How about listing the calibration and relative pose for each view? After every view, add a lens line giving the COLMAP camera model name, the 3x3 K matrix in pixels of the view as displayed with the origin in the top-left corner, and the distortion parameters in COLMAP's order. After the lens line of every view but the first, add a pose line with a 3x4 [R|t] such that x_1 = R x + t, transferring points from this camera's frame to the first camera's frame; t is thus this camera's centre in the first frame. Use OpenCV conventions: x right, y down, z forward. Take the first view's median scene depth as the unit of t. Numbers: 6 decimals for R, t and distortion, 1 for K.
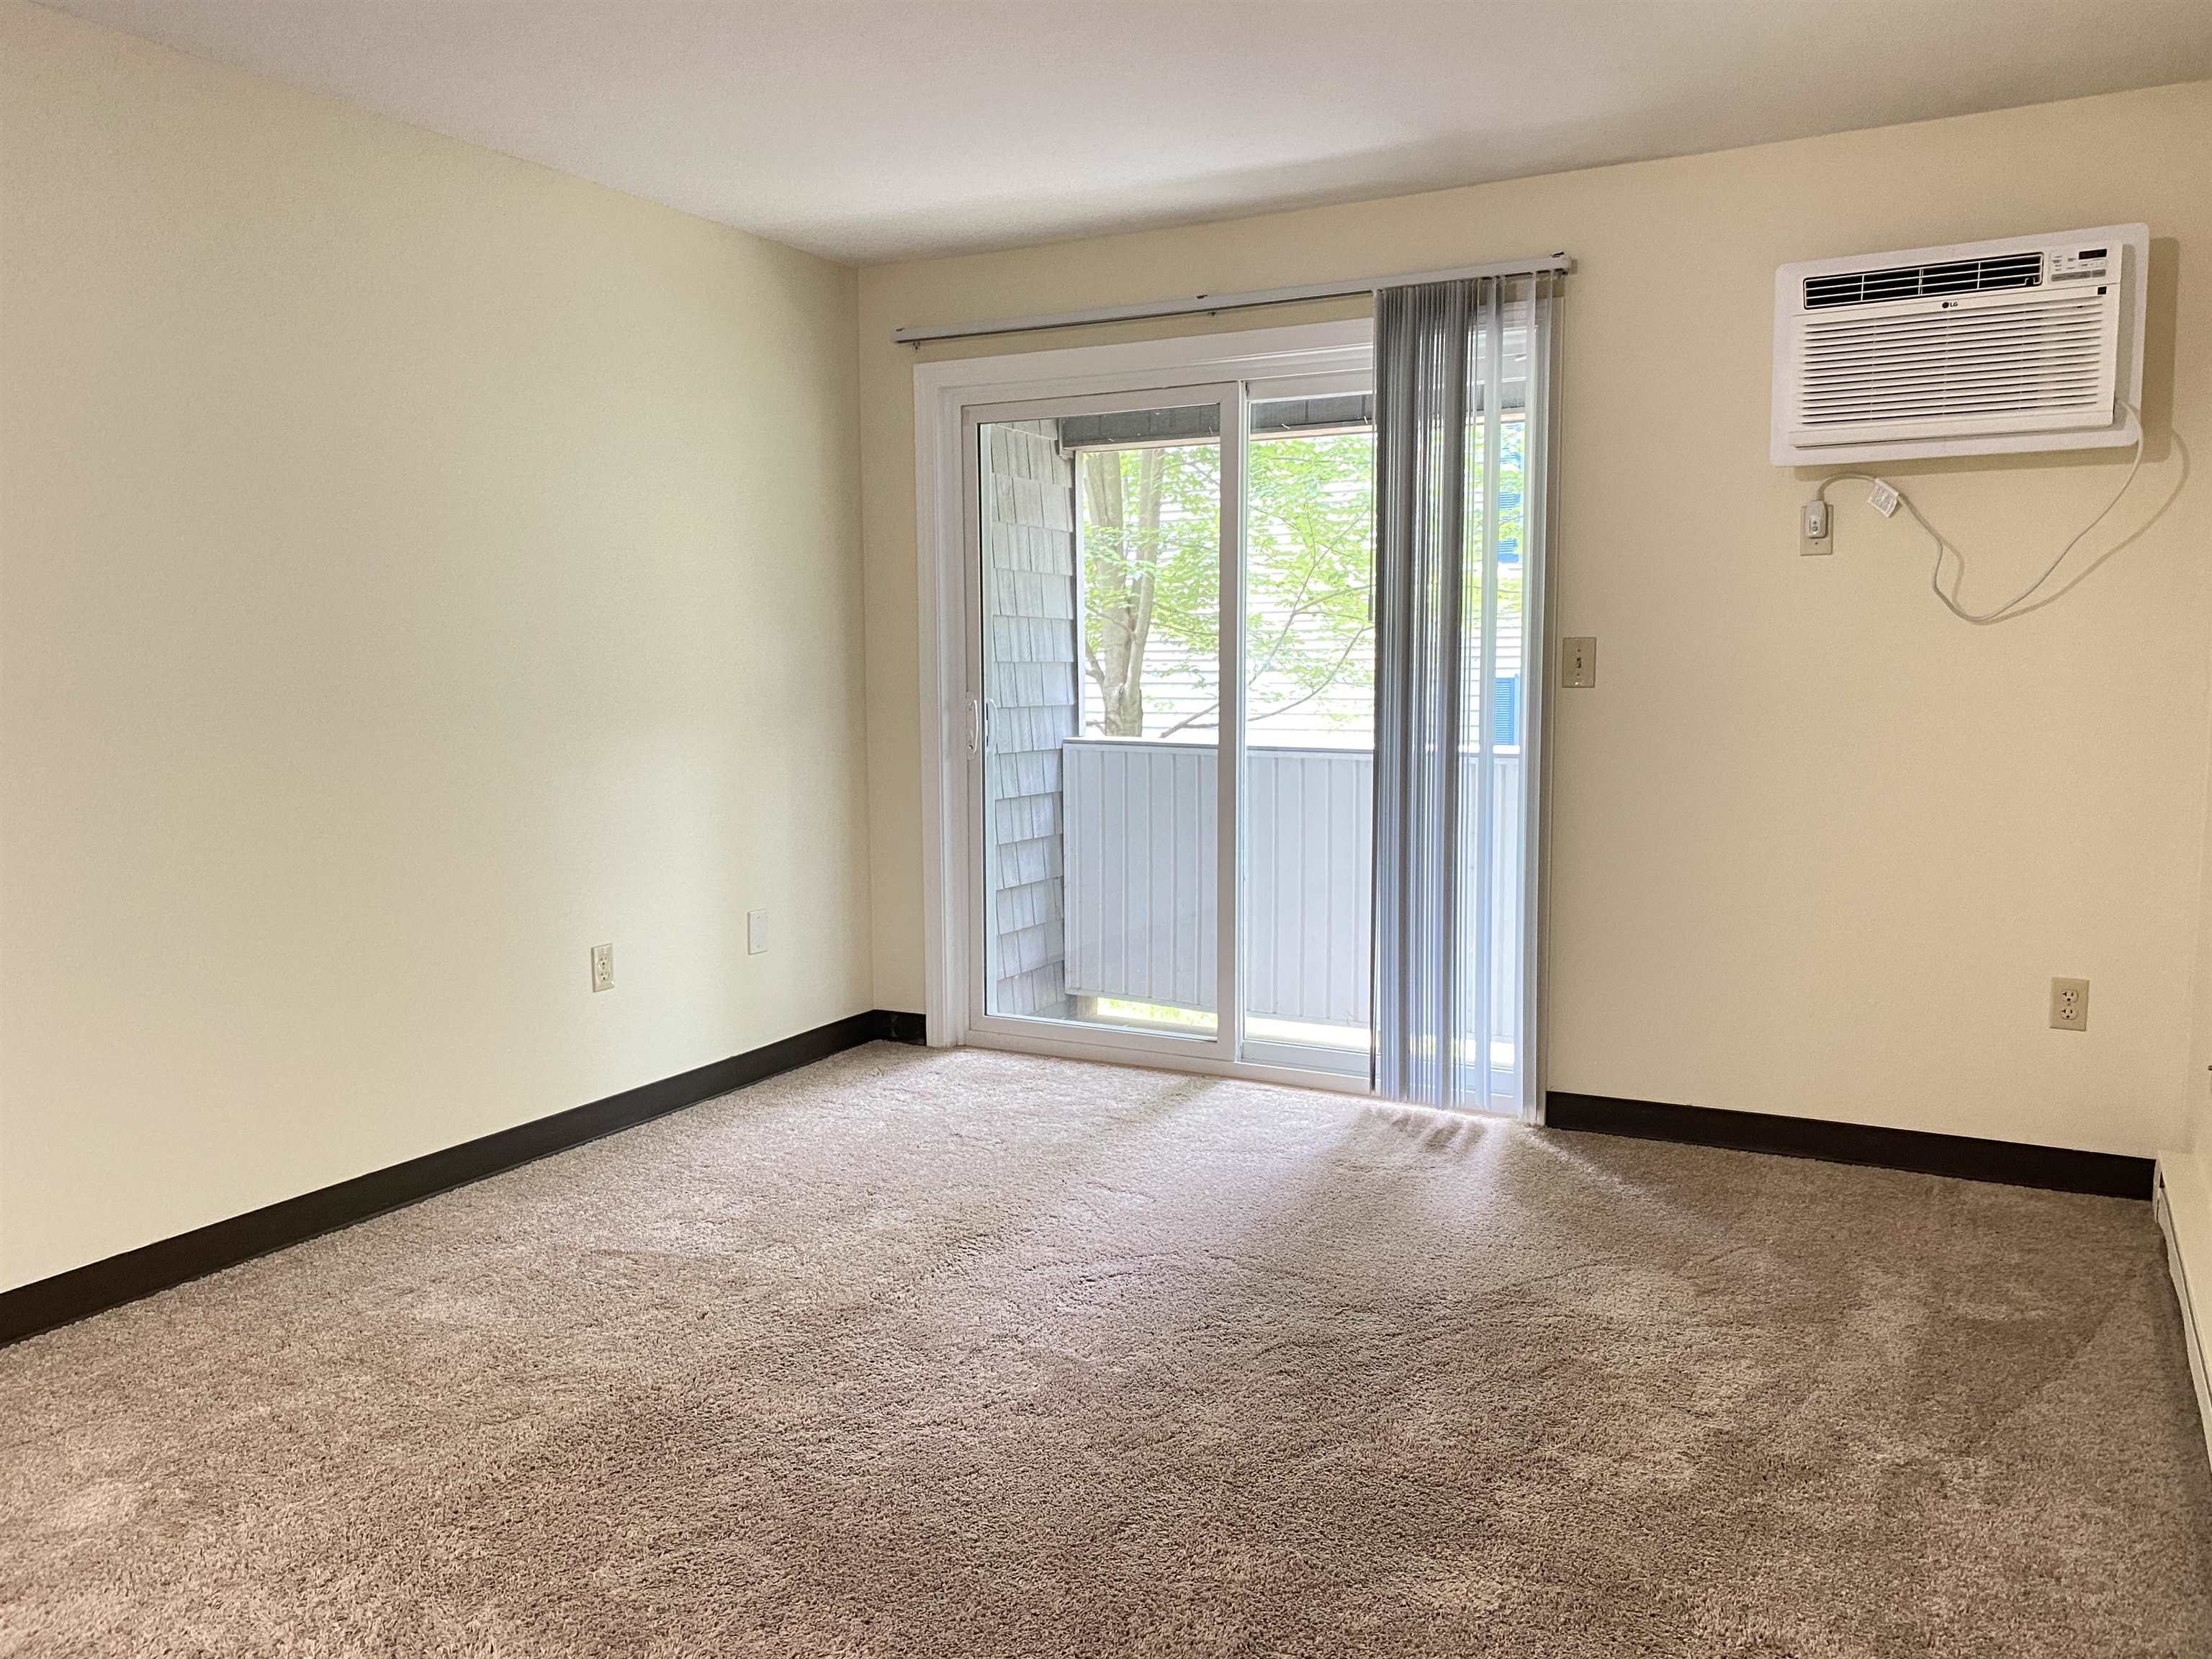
lens RADIAL K [[1712.6, 0, 1052.1], [0, 1712.6, 820.7], [0, 0, 1]] dist [-0.004332, -0.004094]
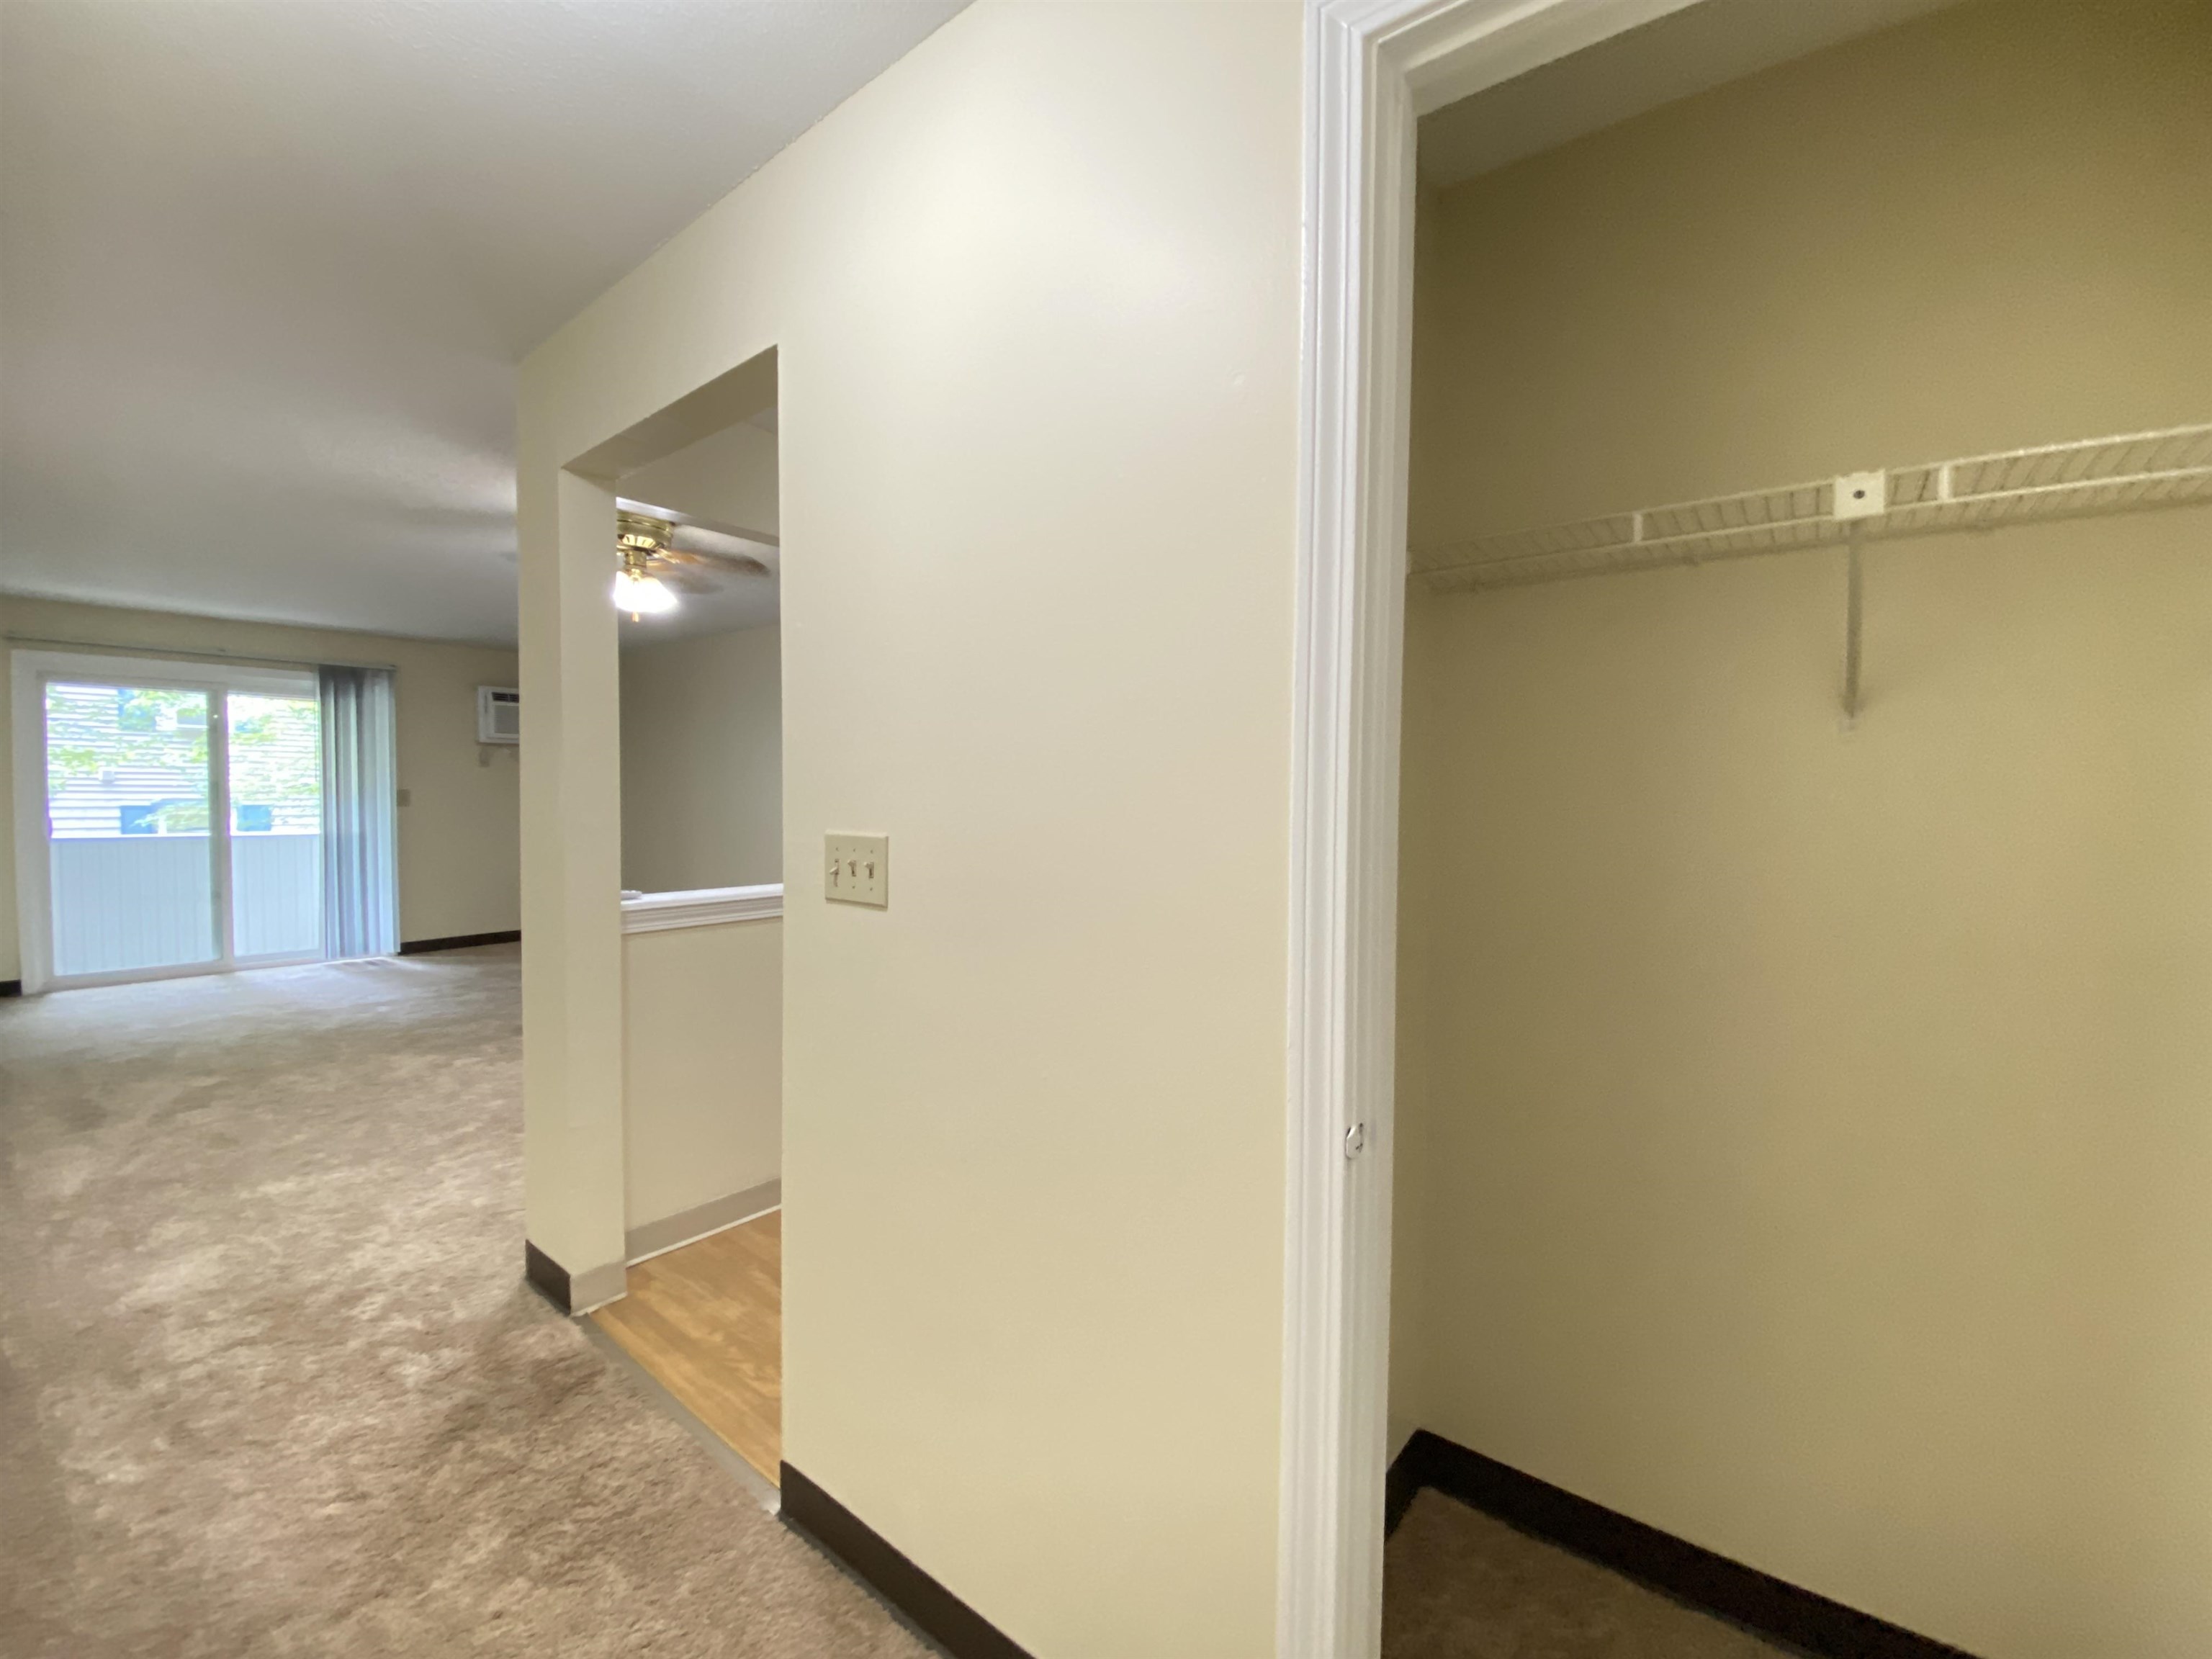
lens RADIAL K [[902.9, 0, 1097.2], [0, 902.9, 818.6], [0, 0, 1]] dist [0.014459, -0.018056]
pose [[0.163192, -0.016791, 0.986451, -1.227551], [0.086031, 0.996289, 0.002726, 0.049413], [-0.982836, 0.084420, 0.164031, -0.531045]]
